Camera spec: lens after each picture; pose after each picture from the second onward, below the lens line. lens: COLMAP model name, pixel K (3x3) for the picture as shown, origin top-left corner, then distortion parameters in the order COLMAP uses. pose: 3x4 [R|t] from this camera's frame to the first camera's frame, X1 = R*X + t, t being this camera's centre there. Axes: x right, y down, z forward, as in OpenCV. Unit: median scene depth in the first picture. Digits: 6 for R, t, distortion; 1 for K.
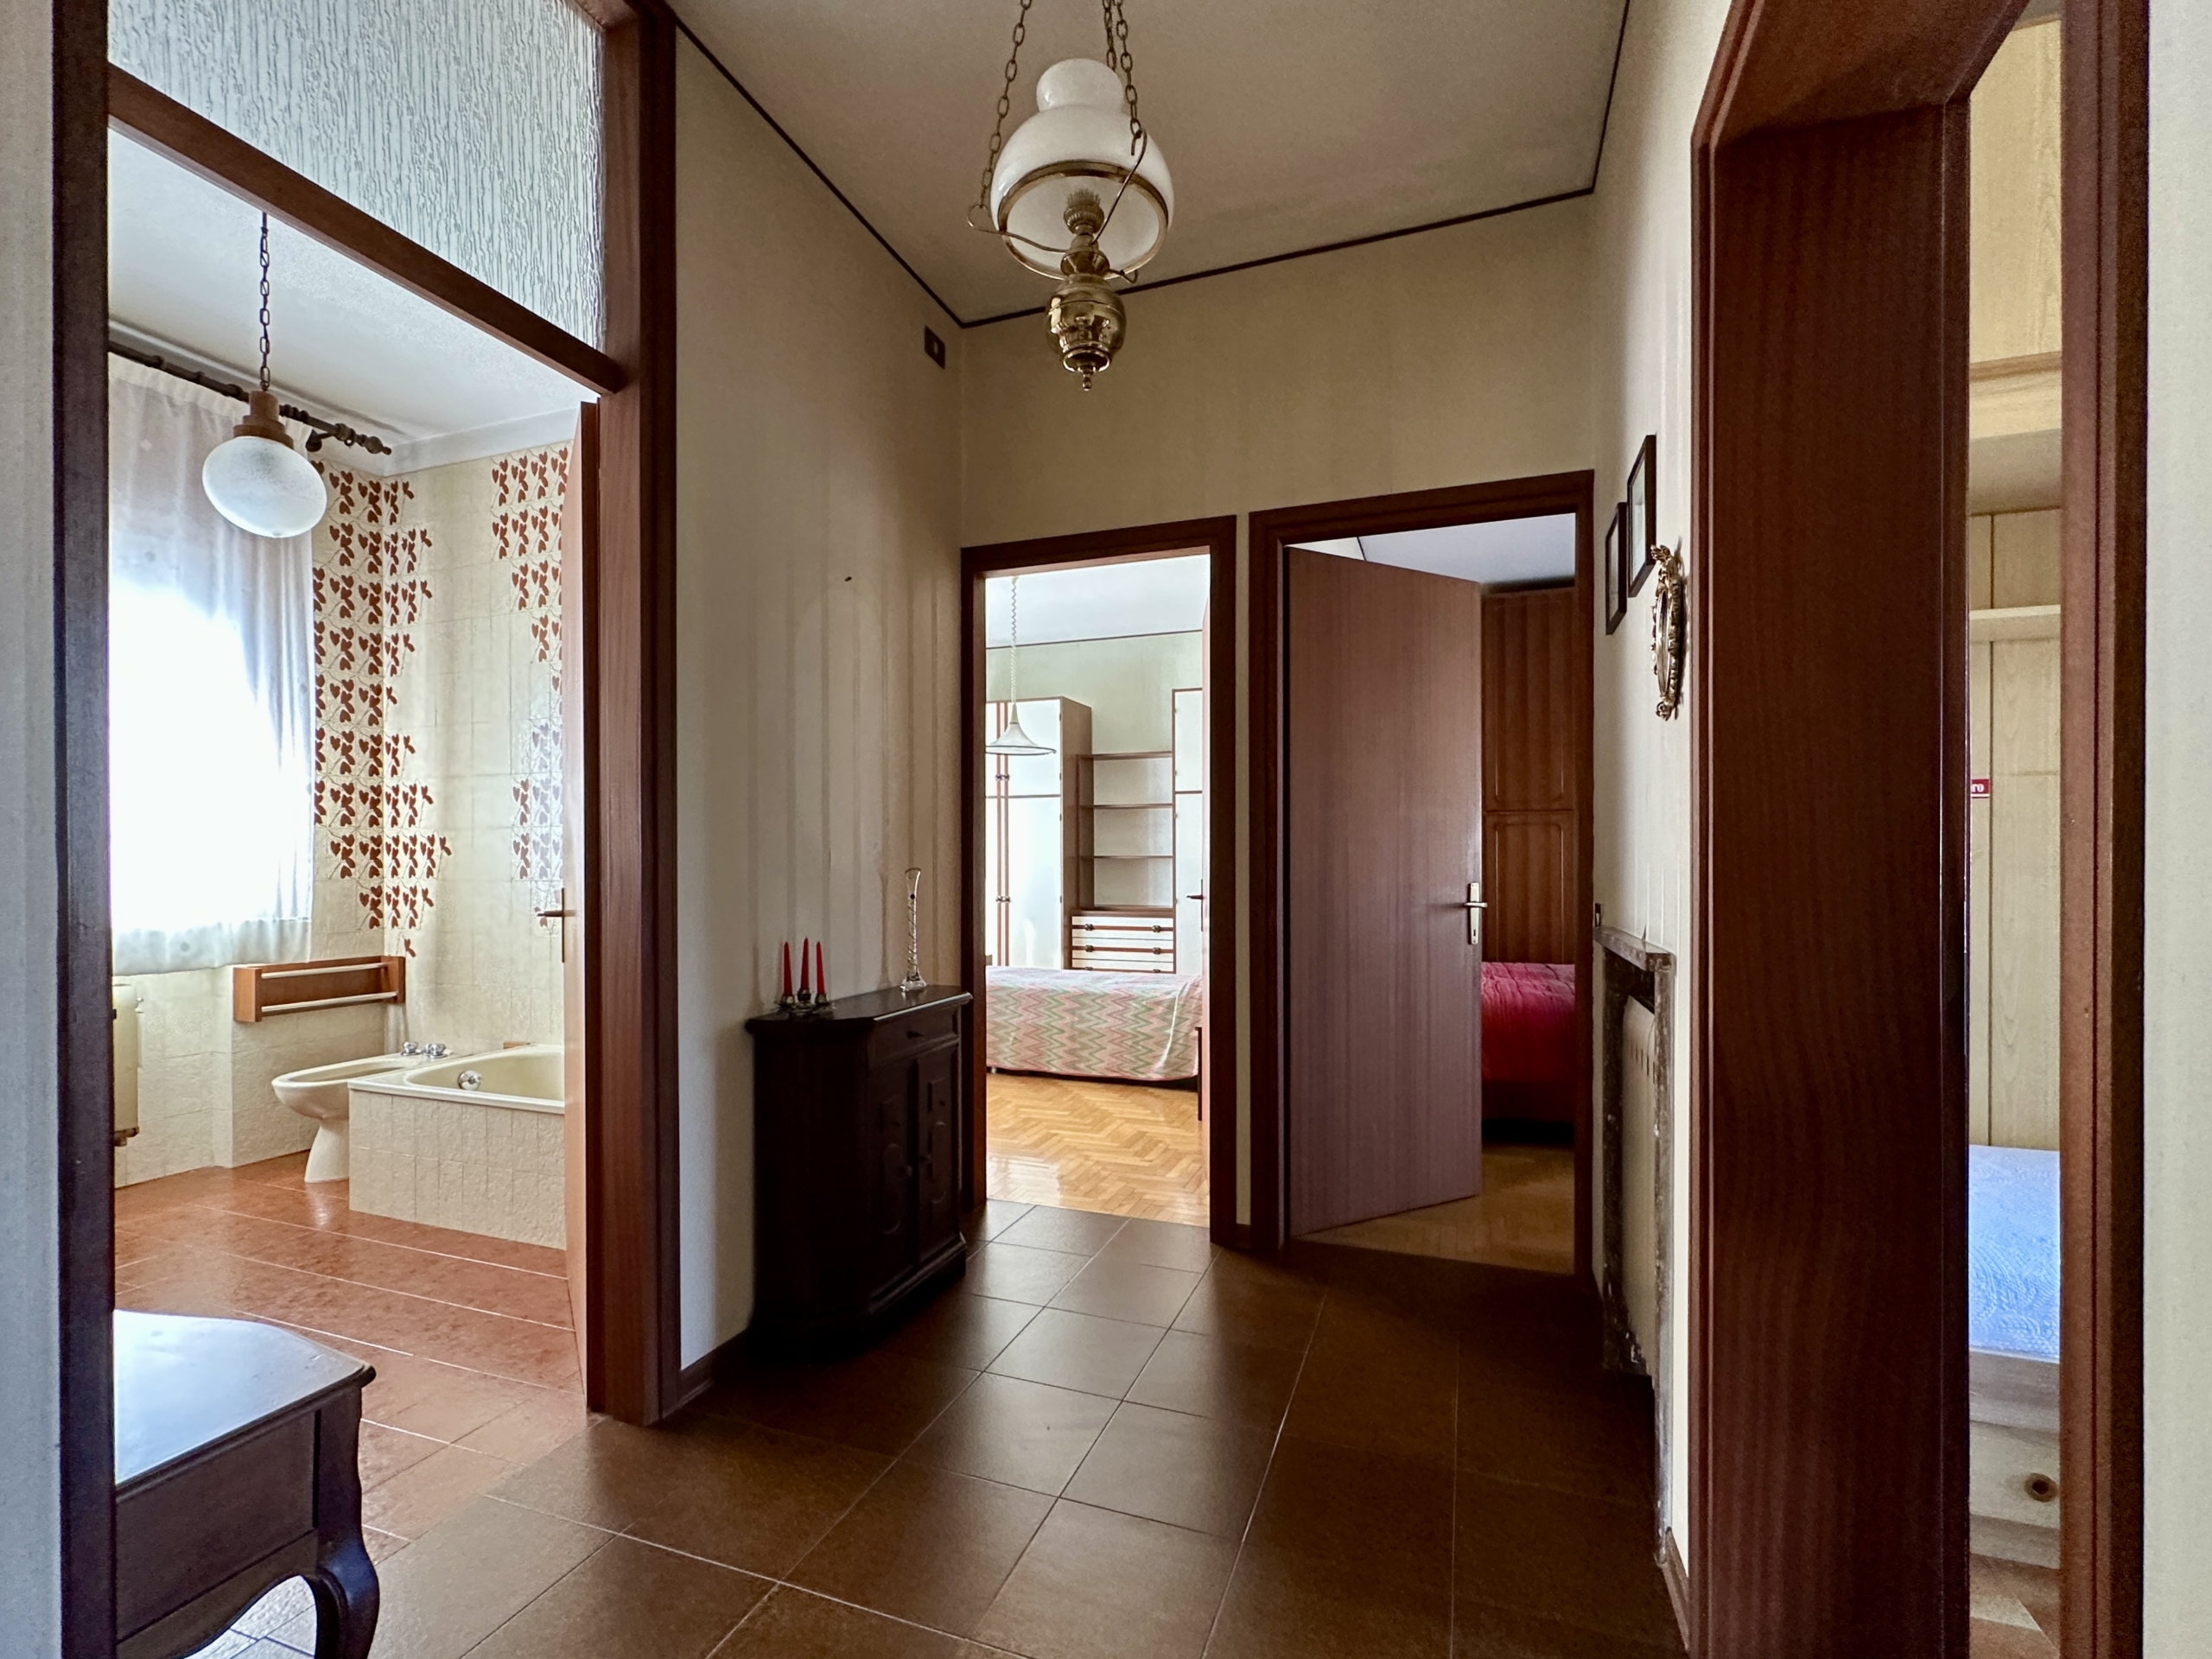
lens RADIAL K [[931.8, 0, 1103.1], [0, 931.8, 862.3], [0, 0, 1]] dist [-0.002216, -0.000318]
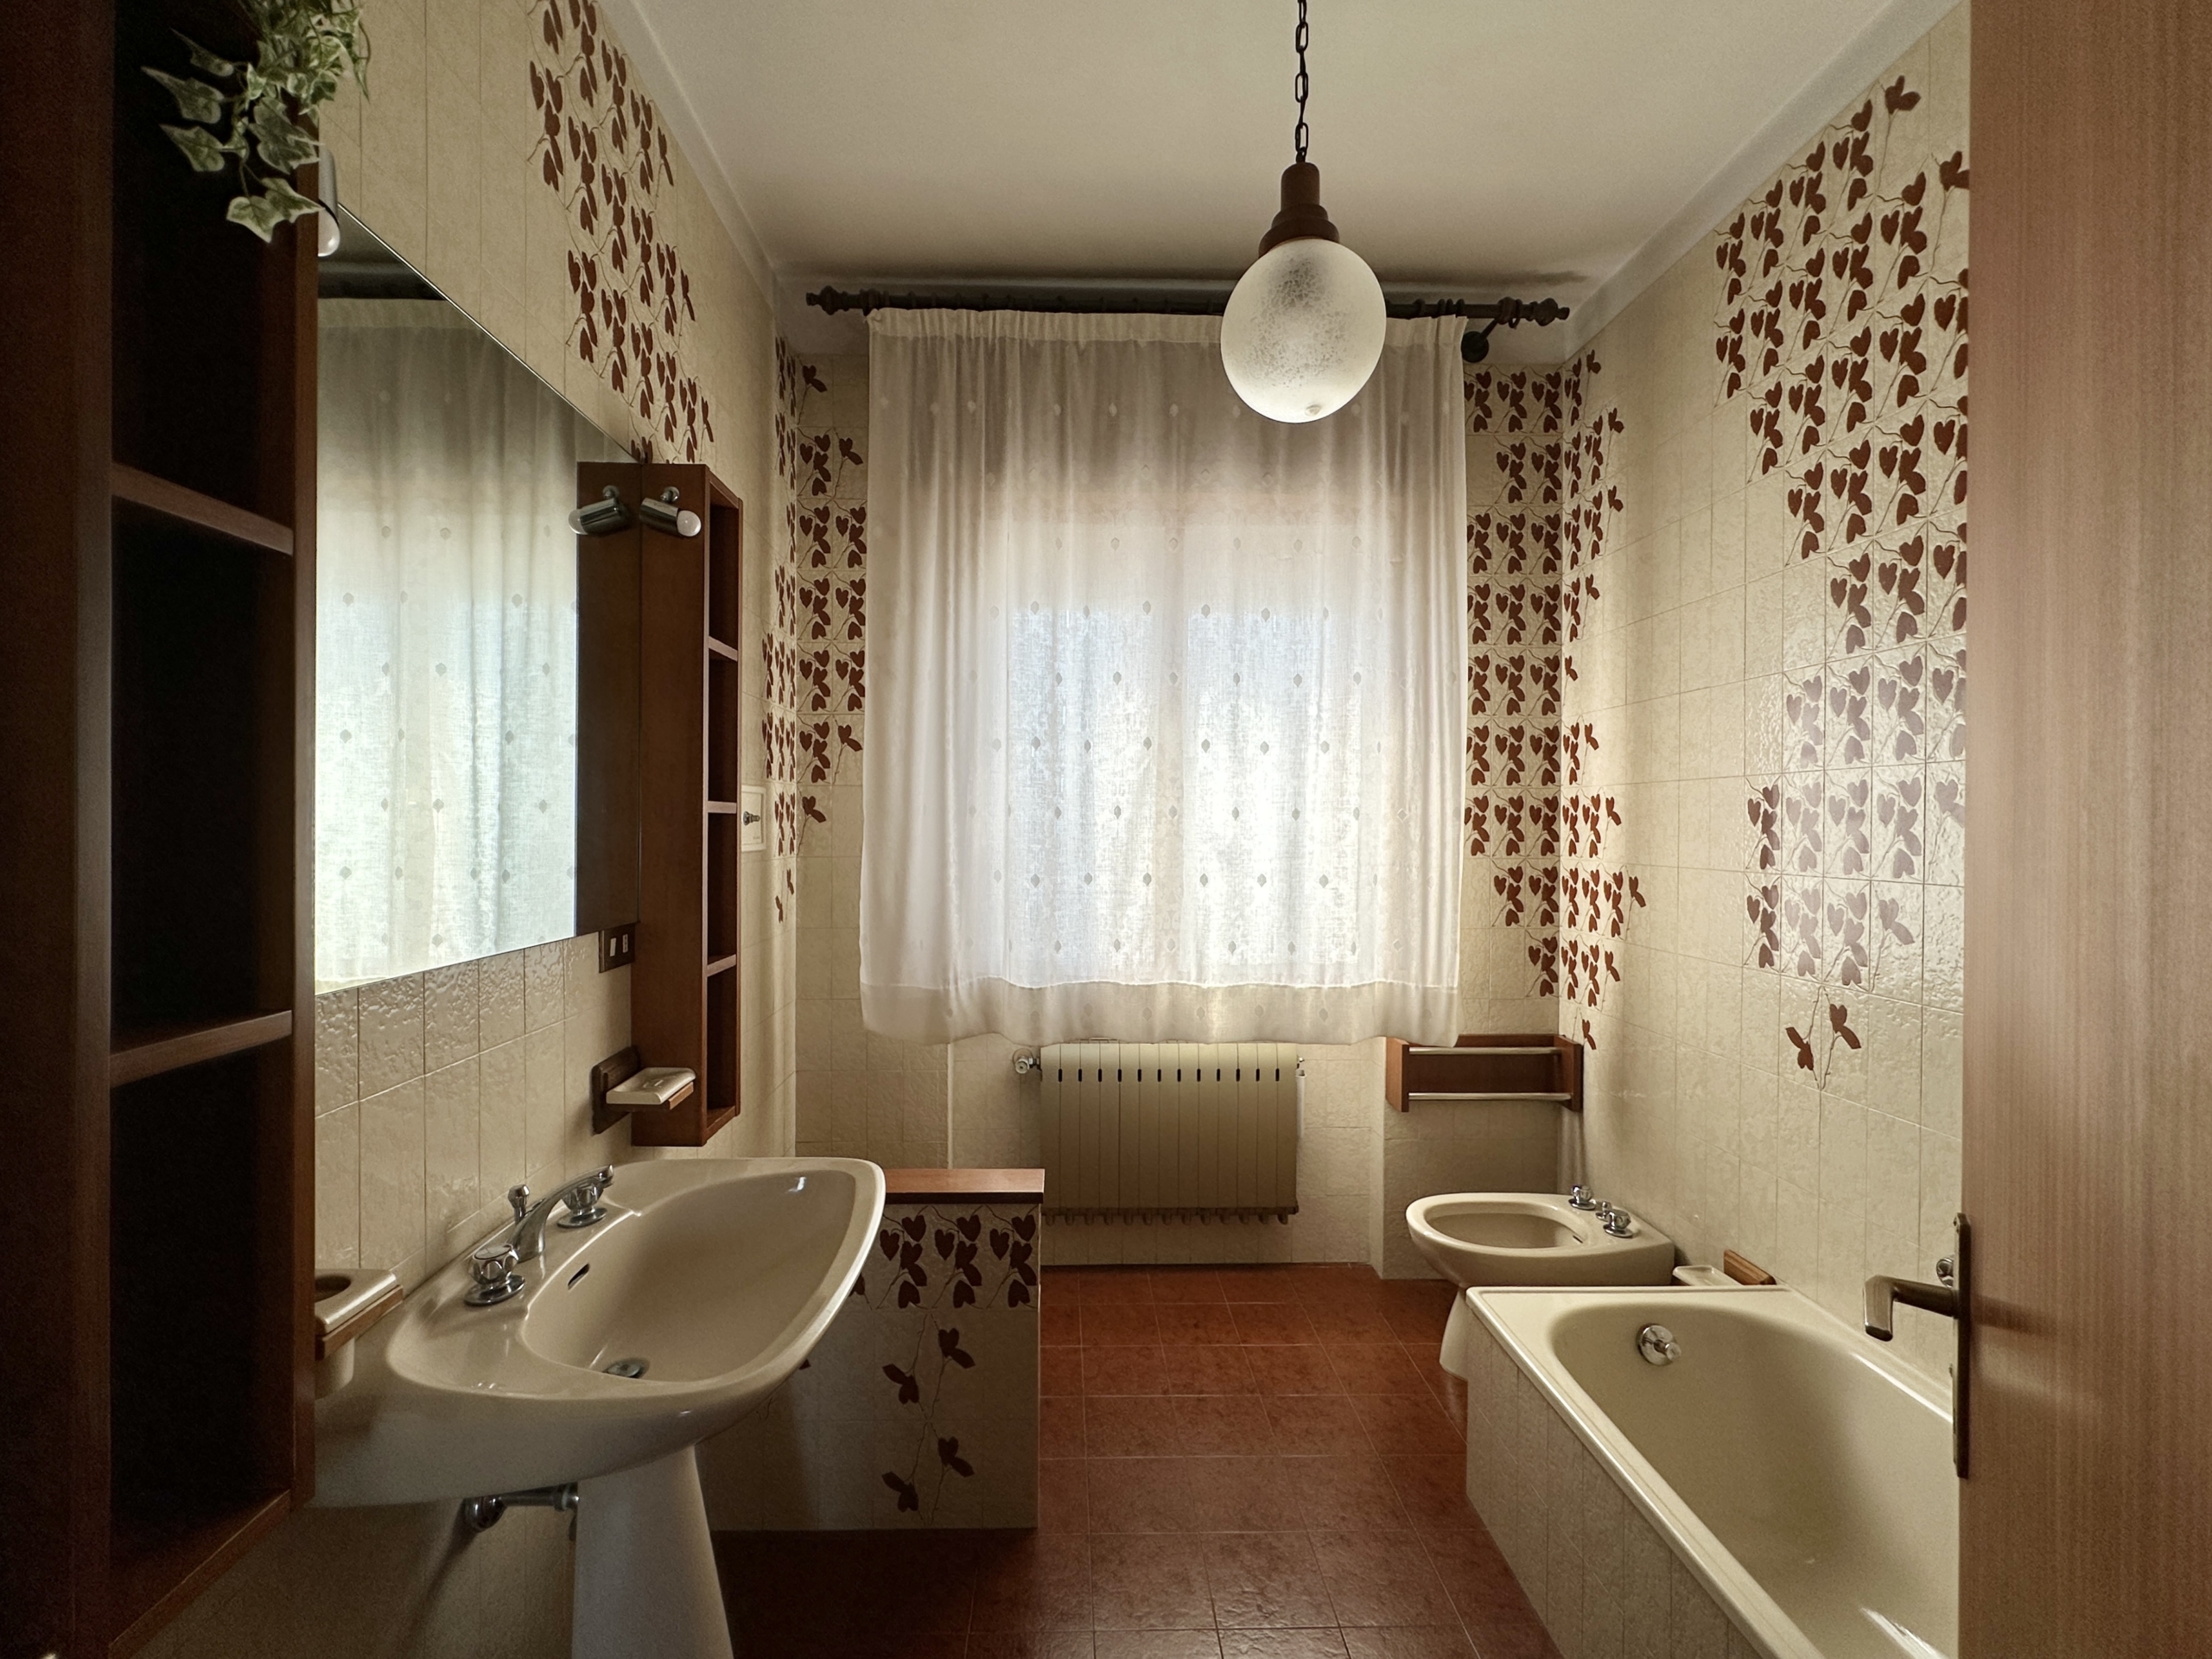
lens RADIAL K [[898.4, 0, 1103.7], [0, 898.4, 823.8], [0, 0, 1]] dist [-0.001102, -0.000164]
pose [[0.368641, 0.005686, -0.929555, -0.267613], [-0.011048, 0.999937, 0.001735, -0.060380], [0.929506, 0.009630, 0.368680, 0.429250]]
